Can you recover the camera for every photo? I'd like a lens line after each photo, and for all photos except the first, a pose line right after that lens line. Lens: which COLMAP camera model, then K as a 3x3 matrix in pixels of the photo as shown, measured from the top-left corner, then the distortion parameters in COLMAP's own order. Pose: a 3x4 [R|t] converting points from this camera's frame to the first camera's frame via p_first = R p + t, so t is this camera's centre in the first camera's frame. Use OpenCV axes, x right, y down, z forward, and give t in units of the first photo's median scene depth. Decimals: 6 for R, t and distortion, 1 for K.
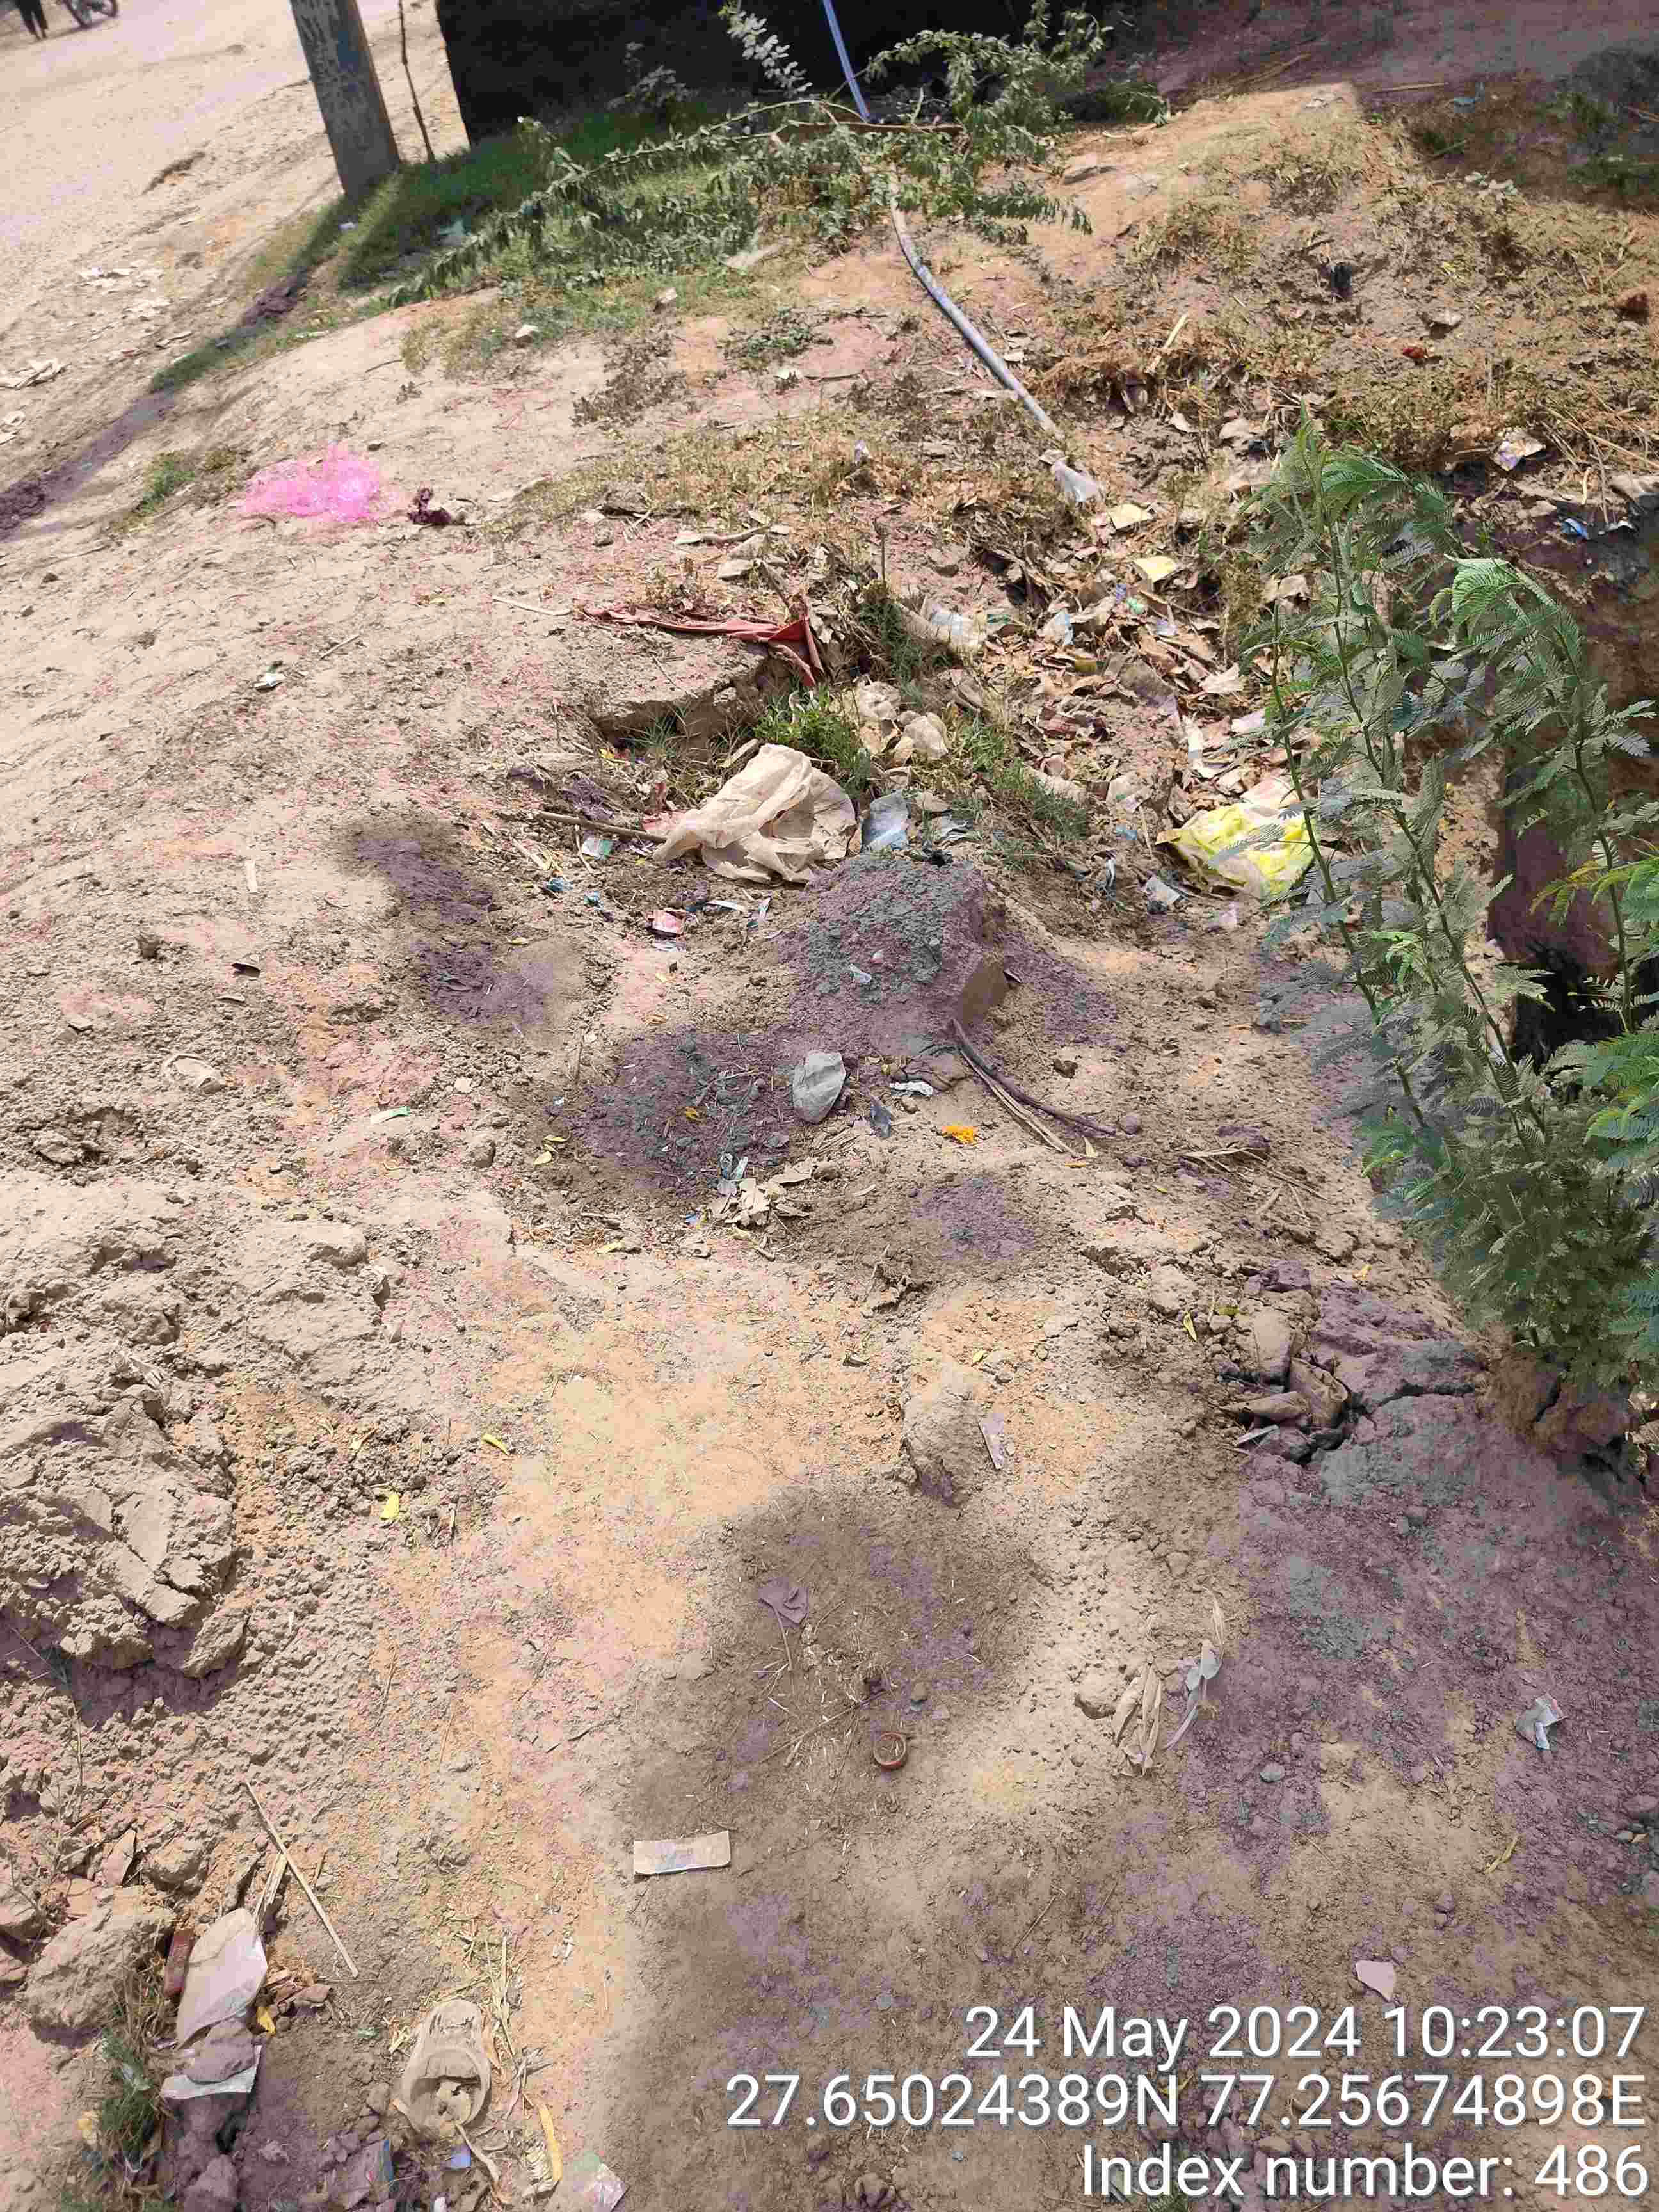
lens RADIAL K [[1614.6, 0, 829.2], [0, 1614.6, 1102.2], [0, 0, 1]] dist [-0.030725, -0.002193]
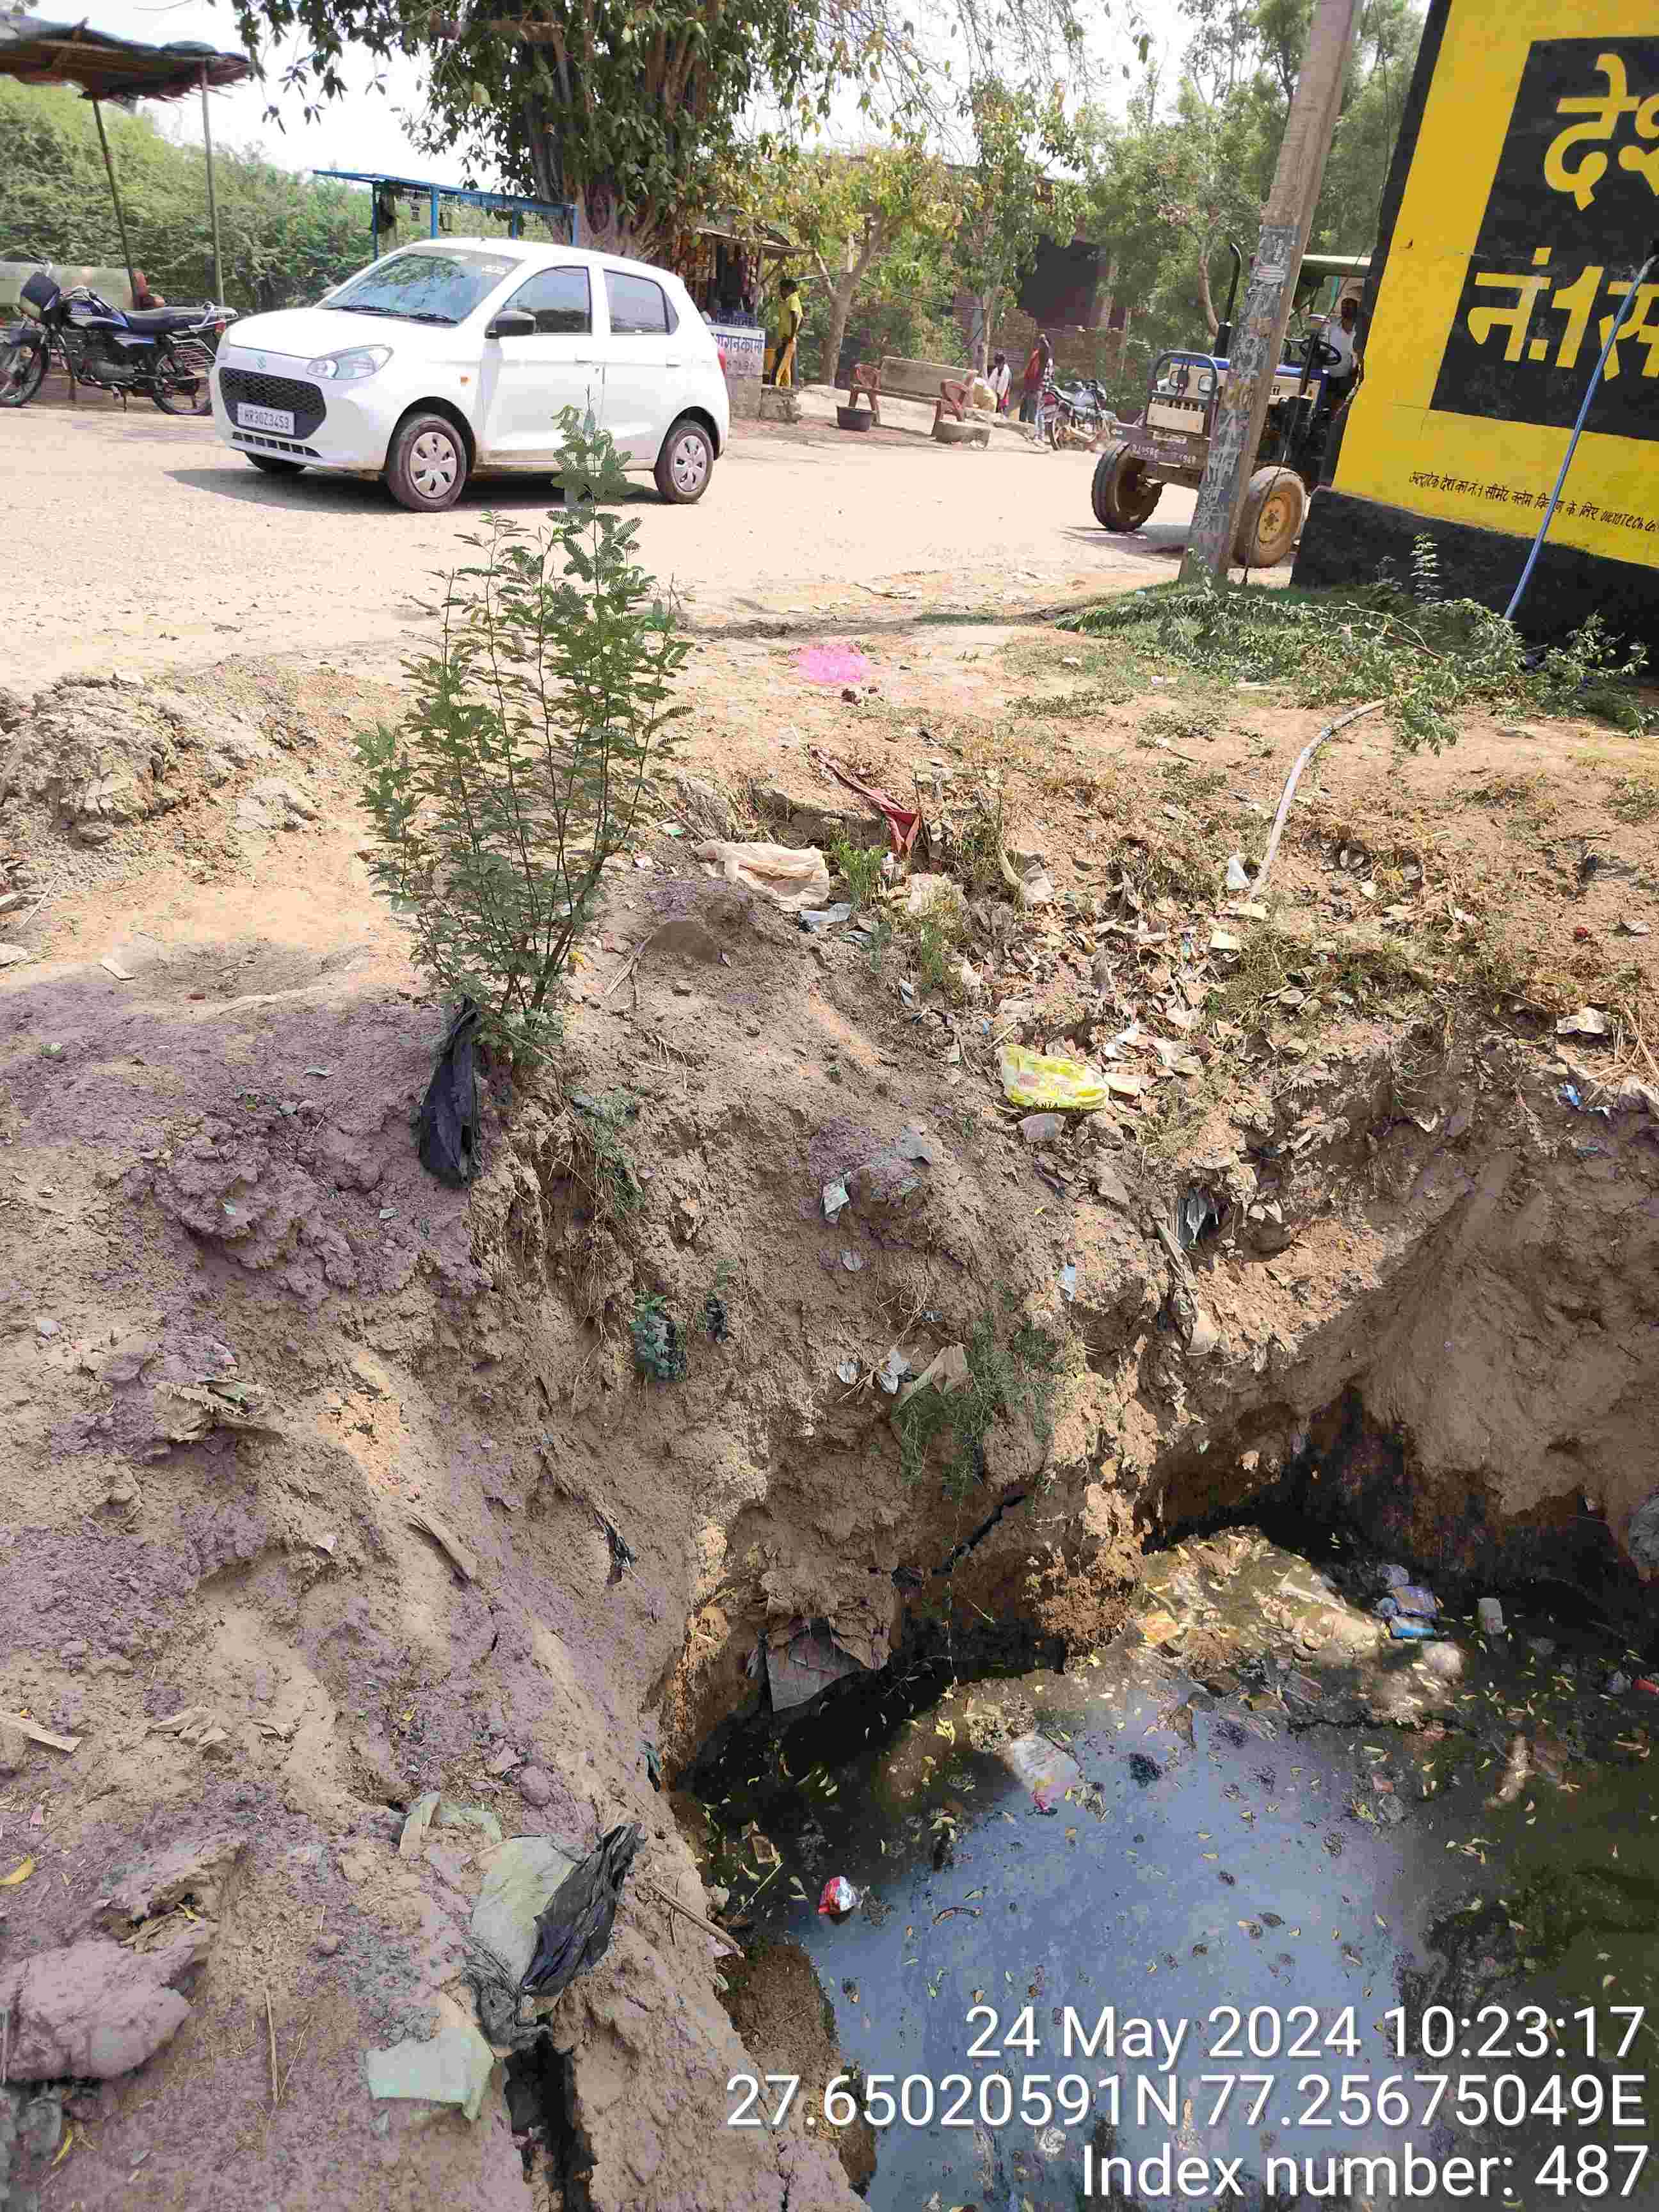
lens RADIAL K [[1614.6, 0, 825.5], [0, 1614.6, 1108.0], [0, 0, 1]] dist [-0.030725, -0.002193]
pose [[0.683357, 0.511326, -0.521123, 0.766886], [-0.617391, 0.785706, -0.038658, 0.028317], [0.389683, 0.348154, 0.852606, -0.212753]]
